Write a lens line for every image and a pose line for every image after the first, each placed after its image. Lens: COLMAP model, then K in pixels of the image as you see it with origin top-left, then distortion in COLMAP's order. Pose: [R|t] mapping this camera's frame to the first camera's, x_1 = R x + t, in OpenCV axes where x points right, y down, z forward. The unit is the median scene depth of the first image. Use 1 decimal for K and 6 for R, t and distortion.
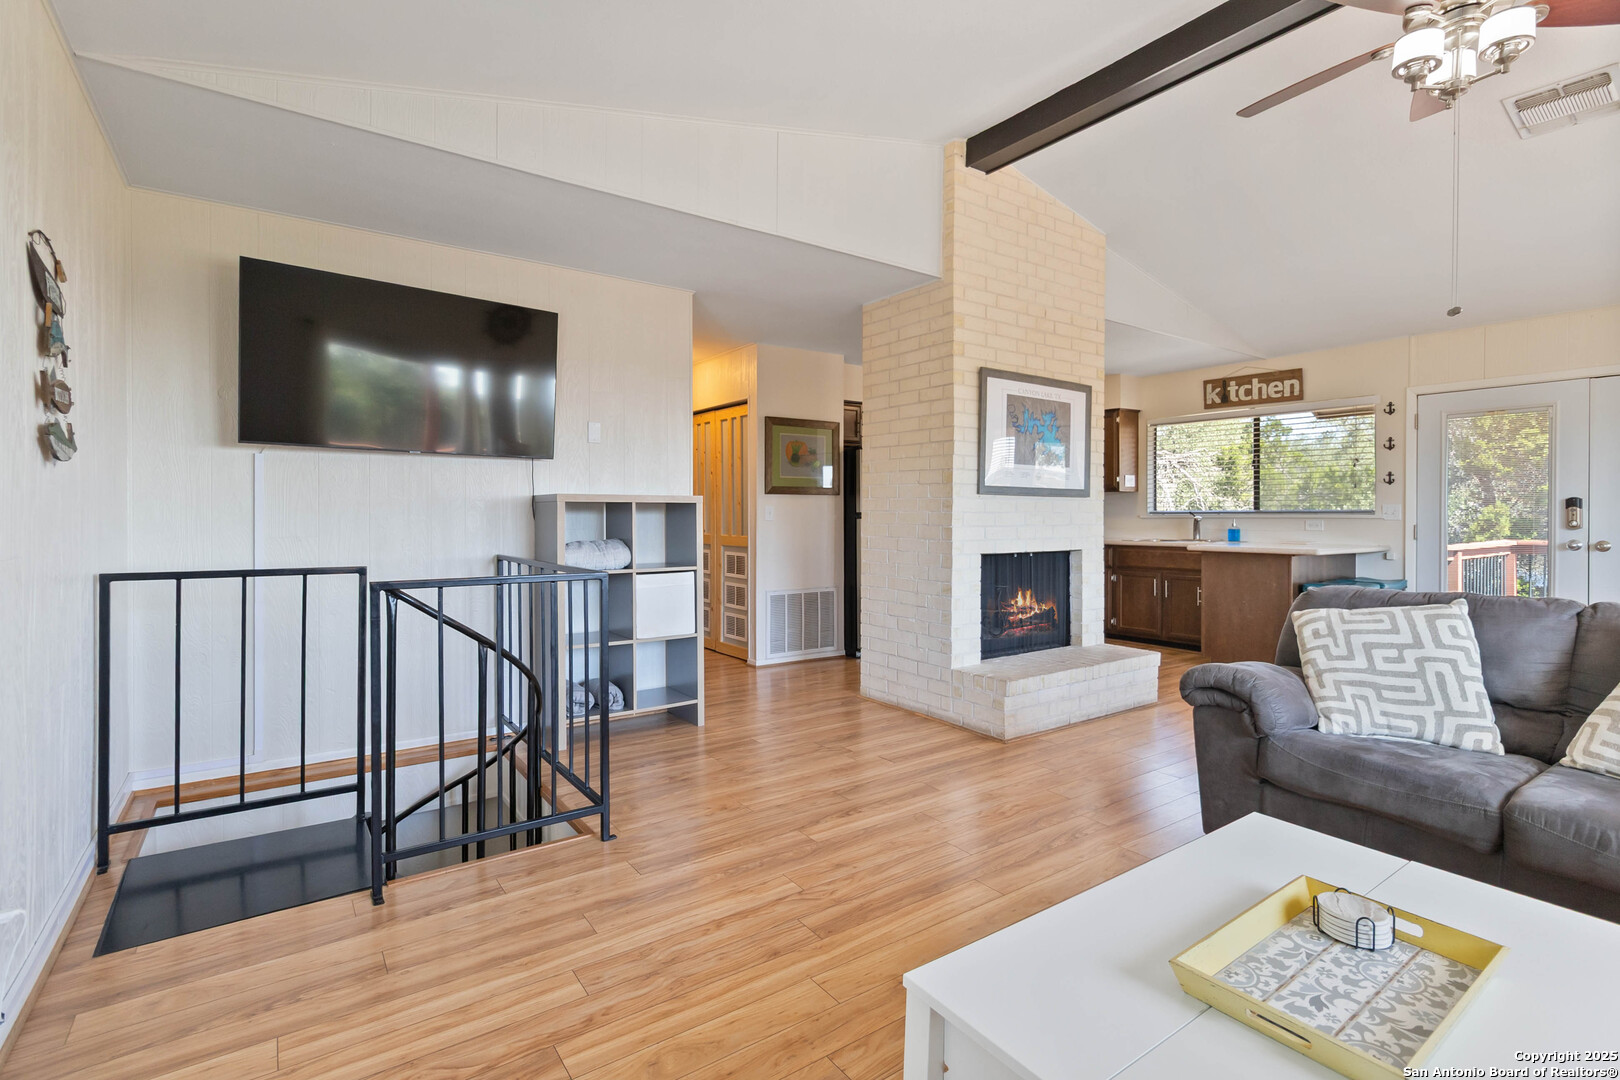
lens RADIAL K [[763.5, 0, 811.2], [0, 763.5, 518.0], [0, 0, 1]] dist [-0.004552, -0.000416]
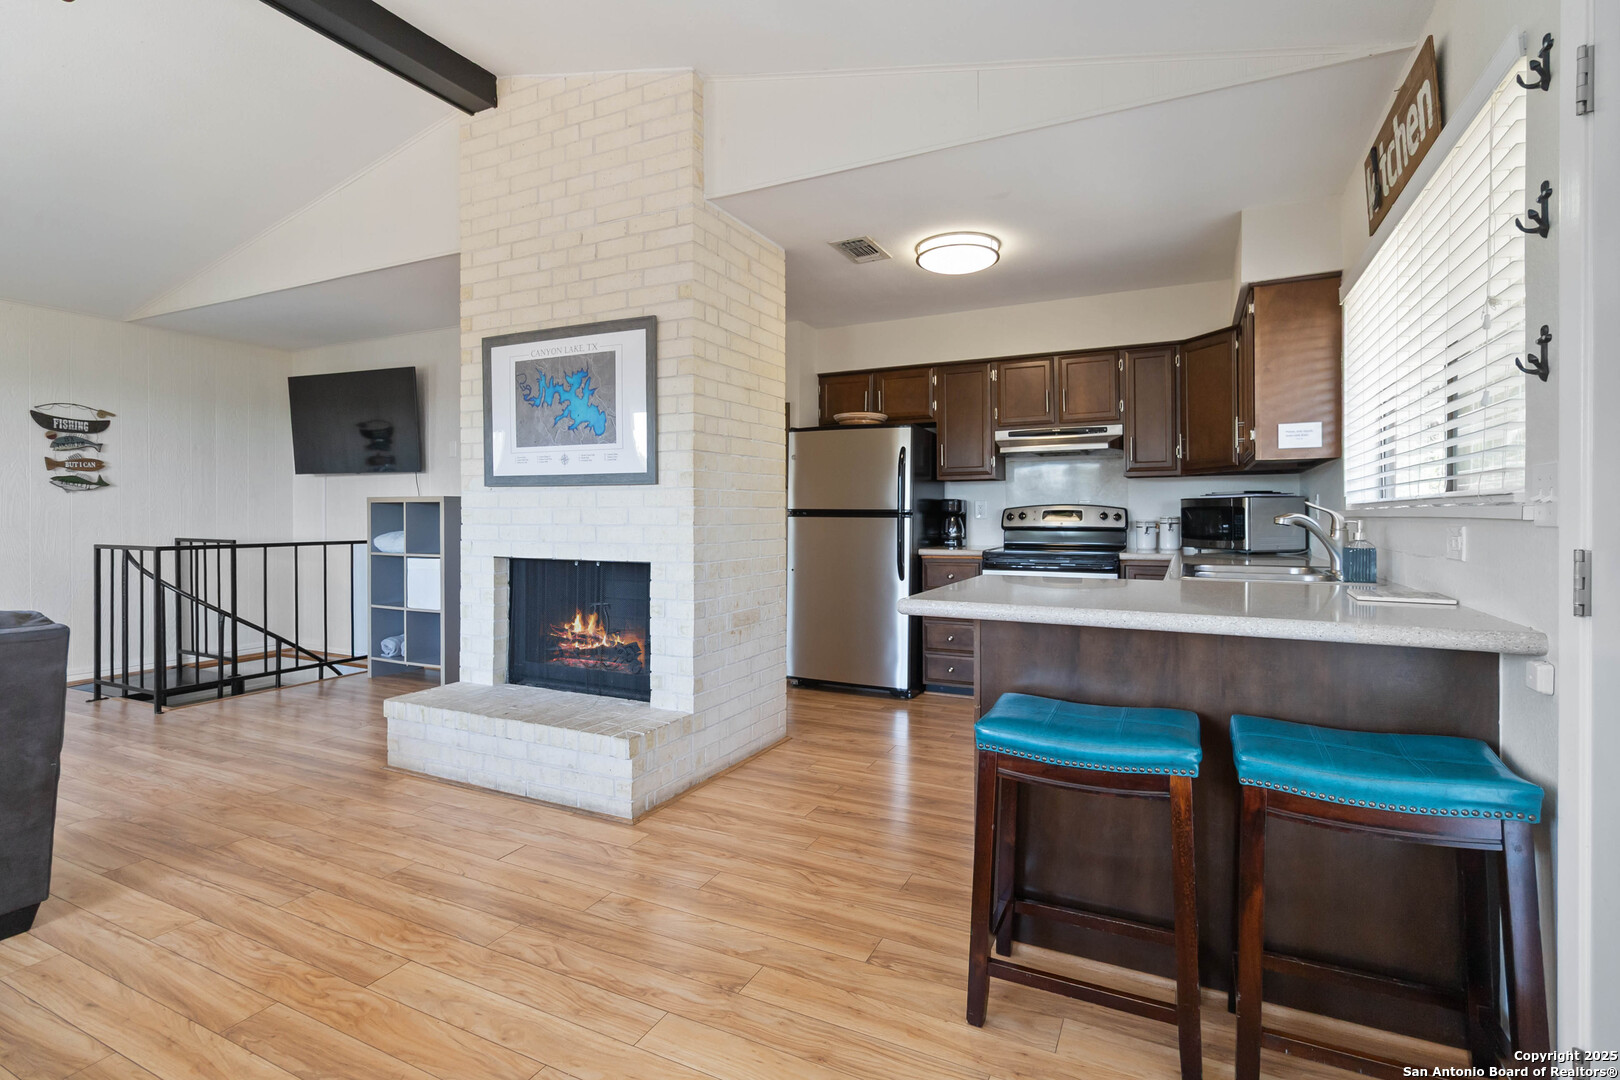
lens RADIAL K [[762.0, 0, 821.0], [0, 762.0, 513.9], [0, 0, 1]] dist [0.005107, 0.000086]
pose [[0.486217, -0.001011, -0.873838, 0.865341], [-0.004739, 0.999982, -0.003794, 0.000682], [0.873825, 0.005985, 0.486203, 0.685428]]
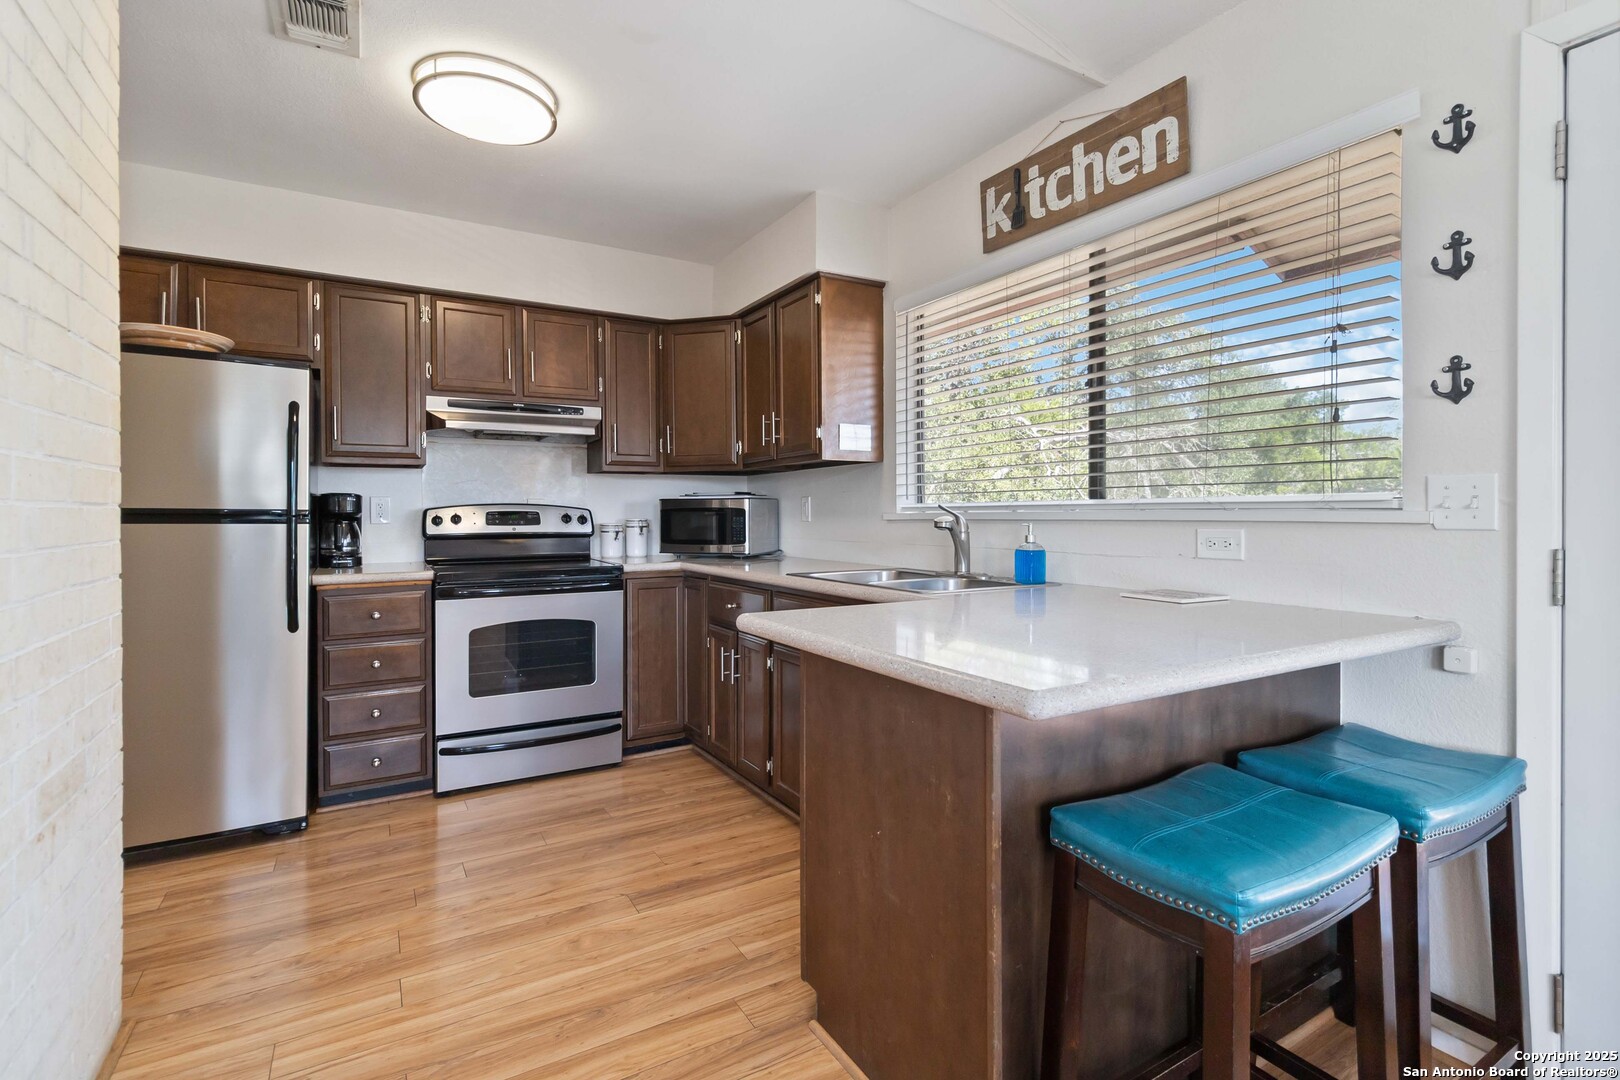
lens RADIAL K [[762.0, 0, 821.0], [0, 762.0, 513.9], [0, 0, 1]] dist [0.005107, 0.000086]
pose [[0.997314, -0.000639, -0.073247, 0.552175], [0.000145, 0.999977, -0.006749, -0.001325], [0.073250, 0.006721, 0.997291, 0.708727]]
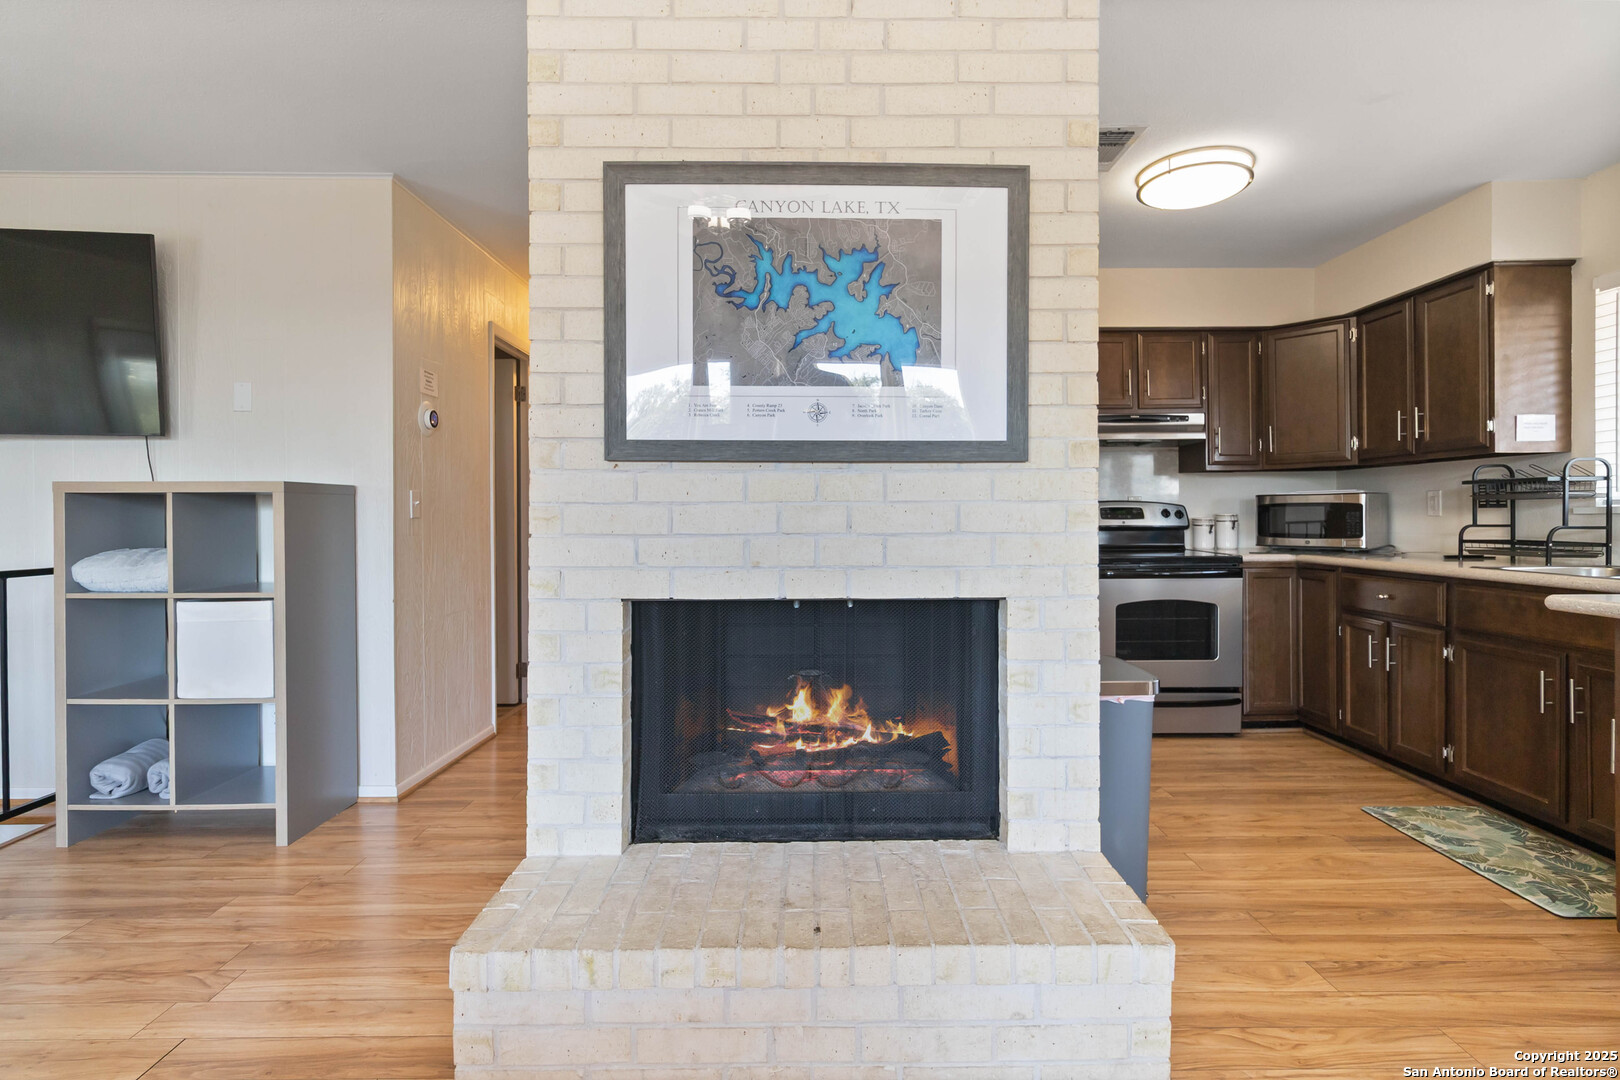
lens RADIAL K [[762.0, 0, 821.0], [0, 762.0, 513.9], [0, 0, 1]] dist [0.005107, 0.000086]
pose [[0.824515, -0.001745, -0.565837, 0.423094], [0.000859, 0.999998, -0.001833, -0.000208], [0.565839, 0.001026, 0.824515, 0.536482]]
